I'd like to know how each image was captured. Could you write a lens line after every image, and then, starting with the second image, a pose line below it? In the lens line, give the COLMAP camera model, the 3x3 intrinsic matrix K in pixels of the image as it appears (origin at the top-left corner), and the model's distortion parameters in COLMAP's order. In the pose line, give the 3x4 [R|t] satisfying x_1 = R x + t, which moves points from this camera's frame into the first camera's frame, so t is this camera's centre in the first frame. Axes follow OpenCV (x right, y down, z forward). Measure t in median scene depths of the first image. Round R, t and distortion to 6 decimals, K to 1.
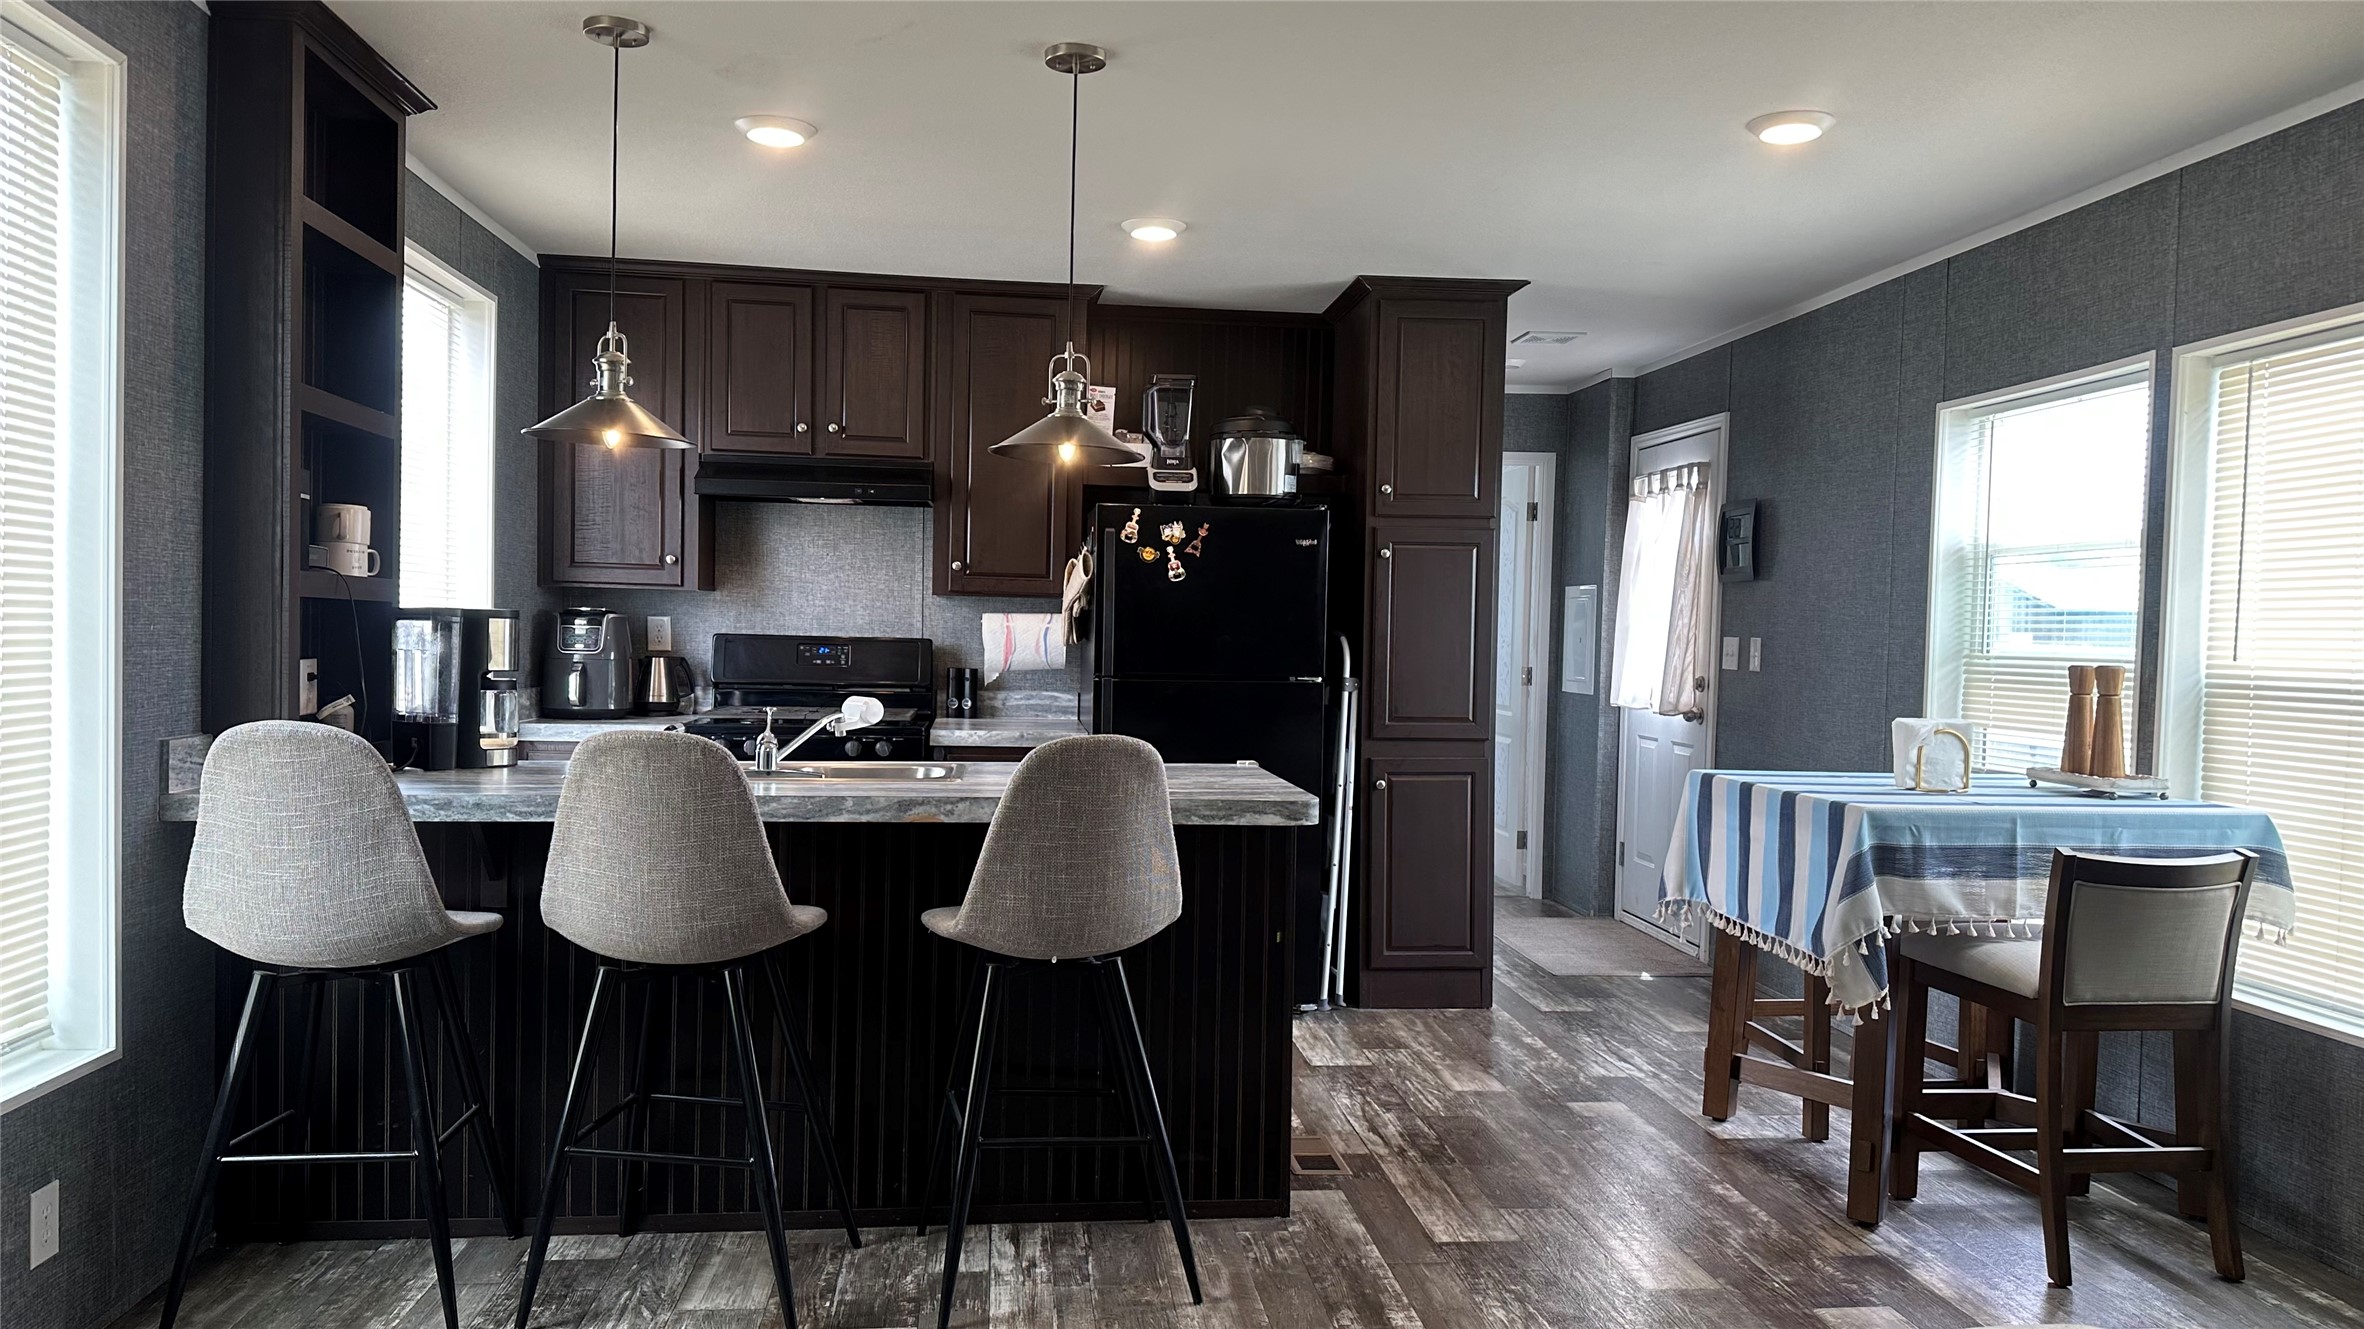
lens RADIAL K [[1655.8, 0, 1173.7], [0, 1655.8, 676.8], [0, 0, 1]] dist [0.070660, -0.092662]
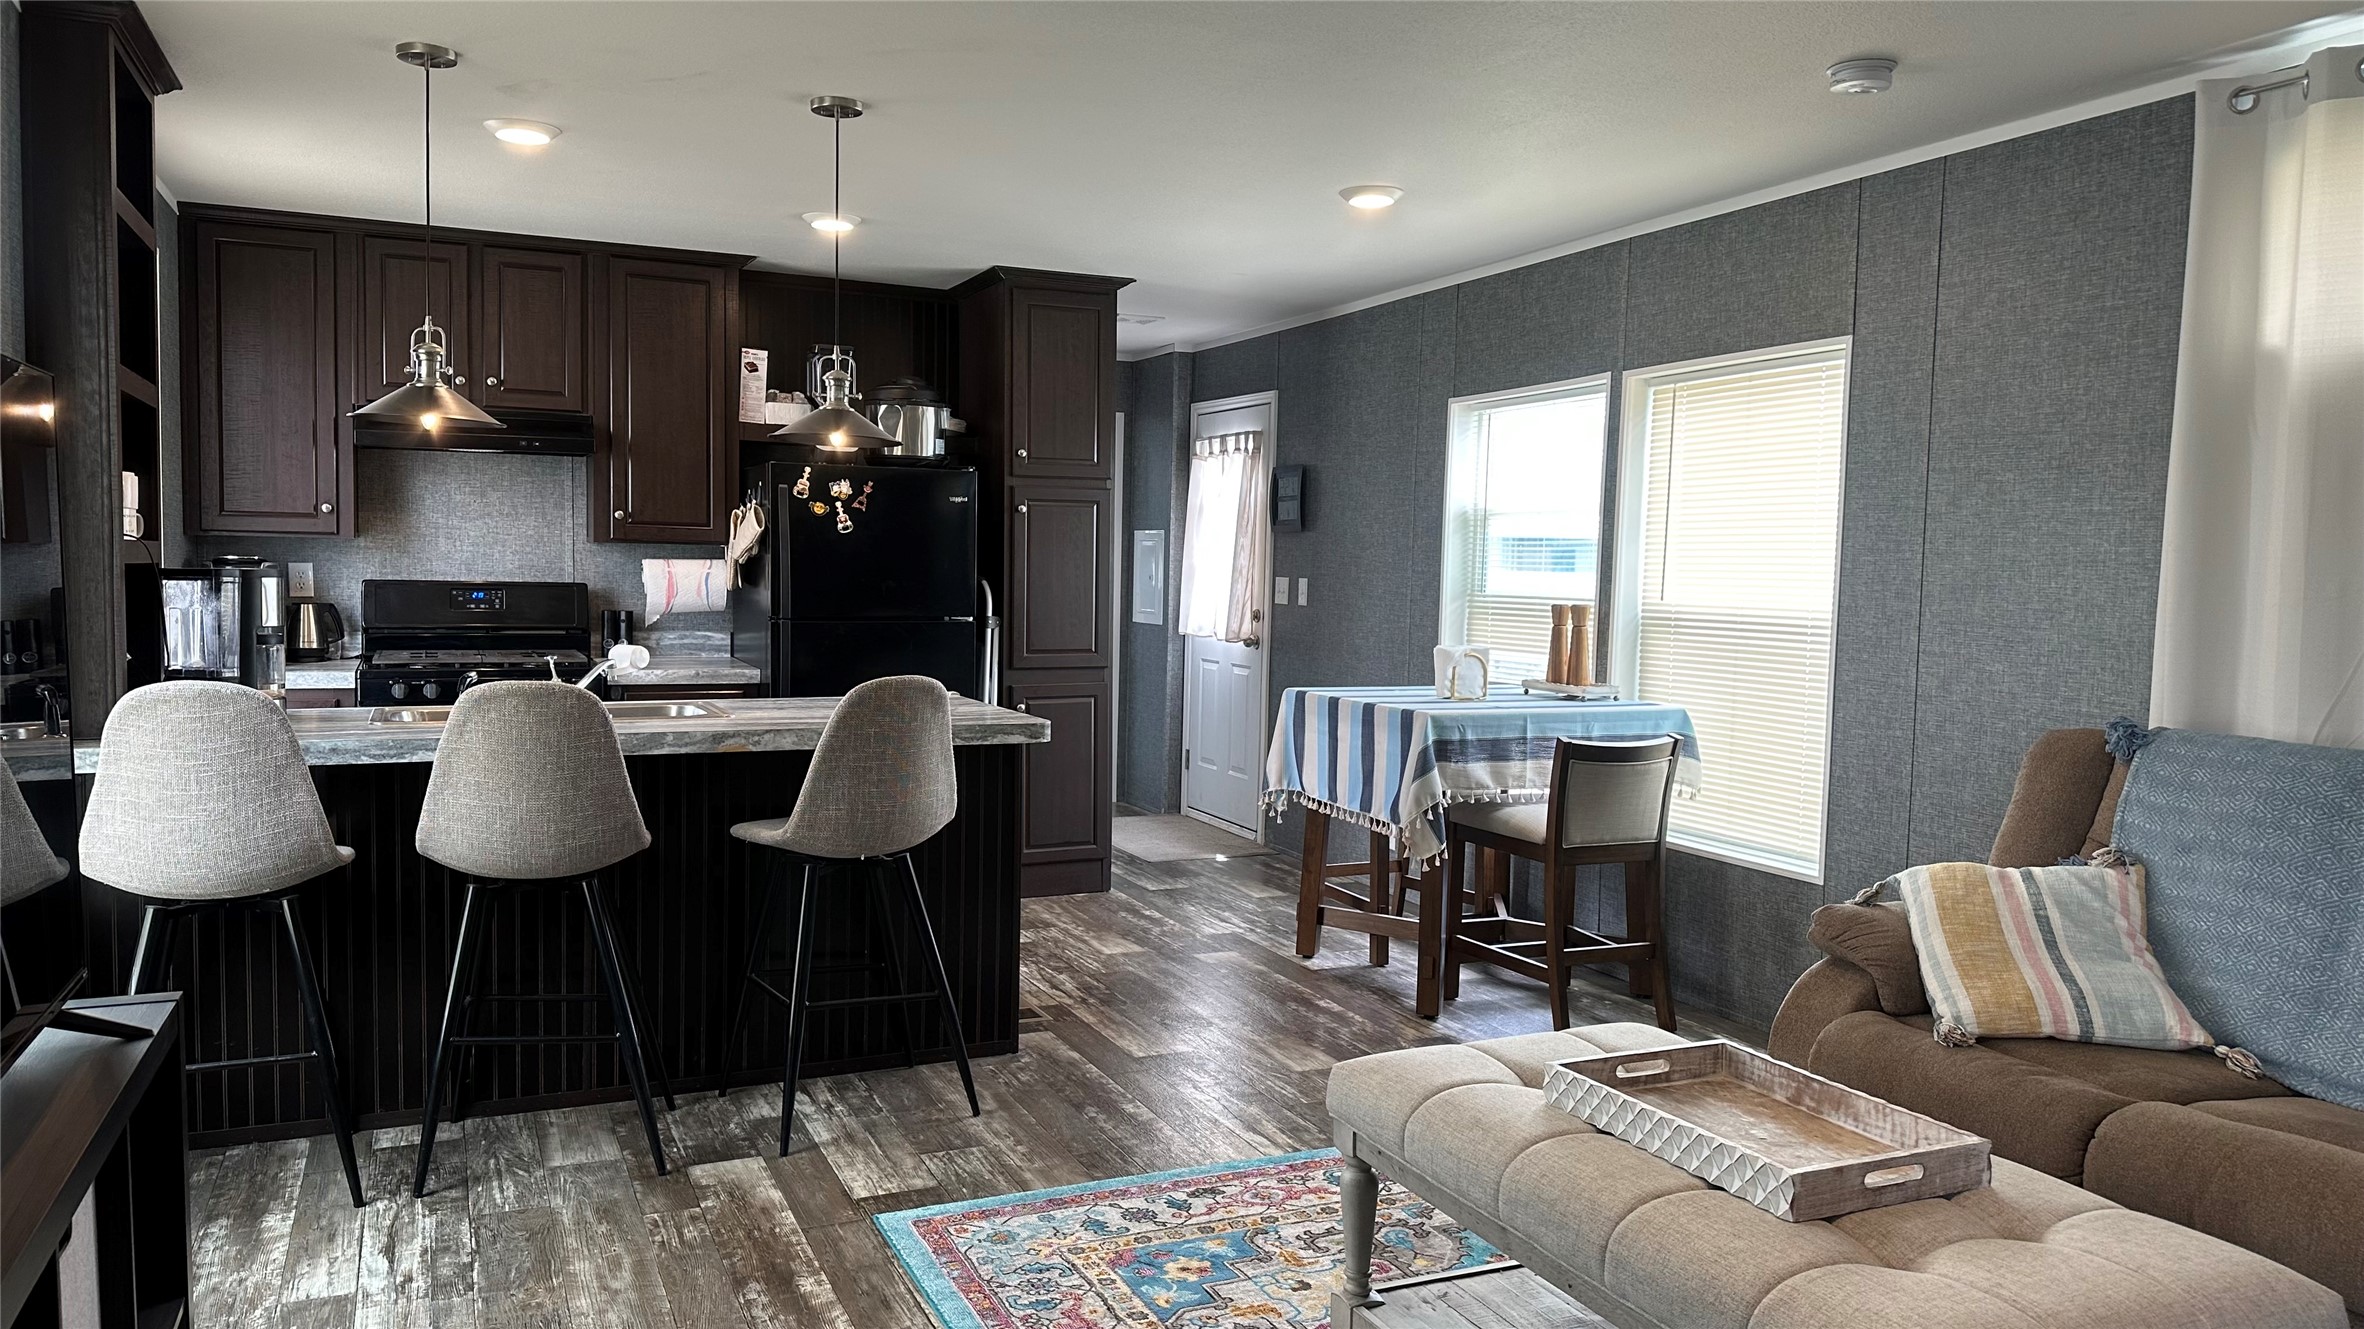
lens RADIAL K [[1655.8, 0, 1174.8], [0, 1655.8, 679.7], [0, 0, 1]] dist [0.070660, -0.092662]
pose [[0.951767, -0.025390, 0.305768, -0.143446], [0.010205, 0.998638, 0.051158, -0.014717], [-0.306651, -0.045570, 0.950731, -0.158106]]
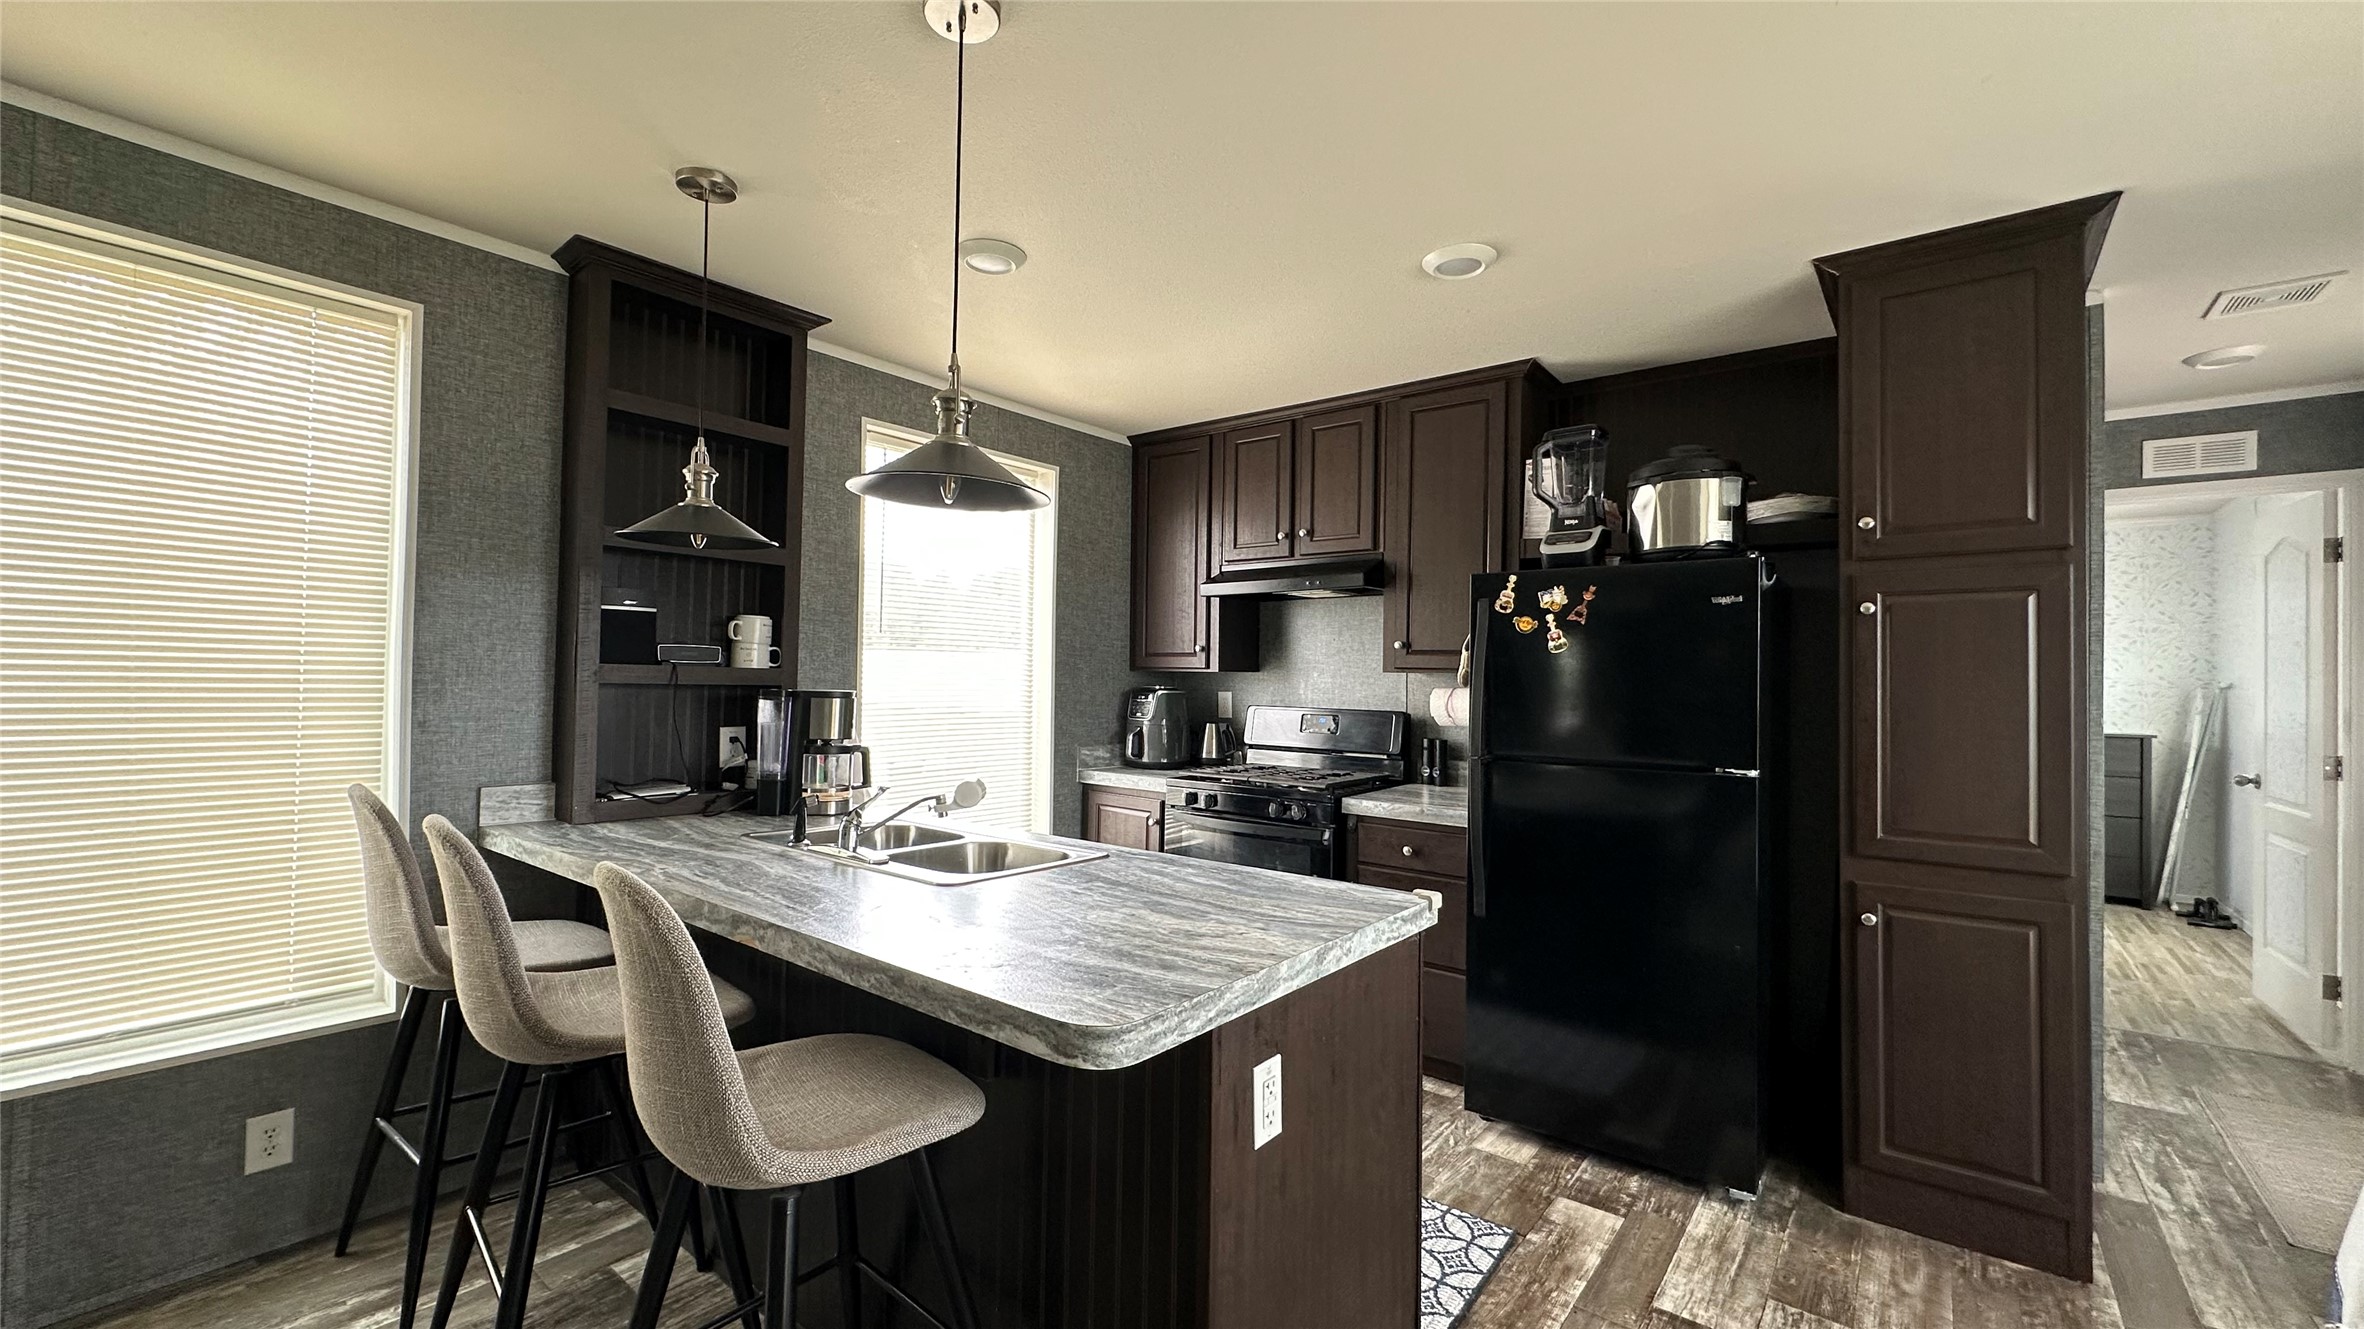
lens RADIAL K [[943.5, 0, 1178.8], [0, 943.5, 686.8], [0, 0, 1]] dist [-0.003138, 0.001122]
pose [[0.718545, -0.004438, -0.695466, 0.224081], [-0.022288, 0.999319, -0.029404, -0.022099], [0.695123, 0.036629, 0.717957, 0.538028]]
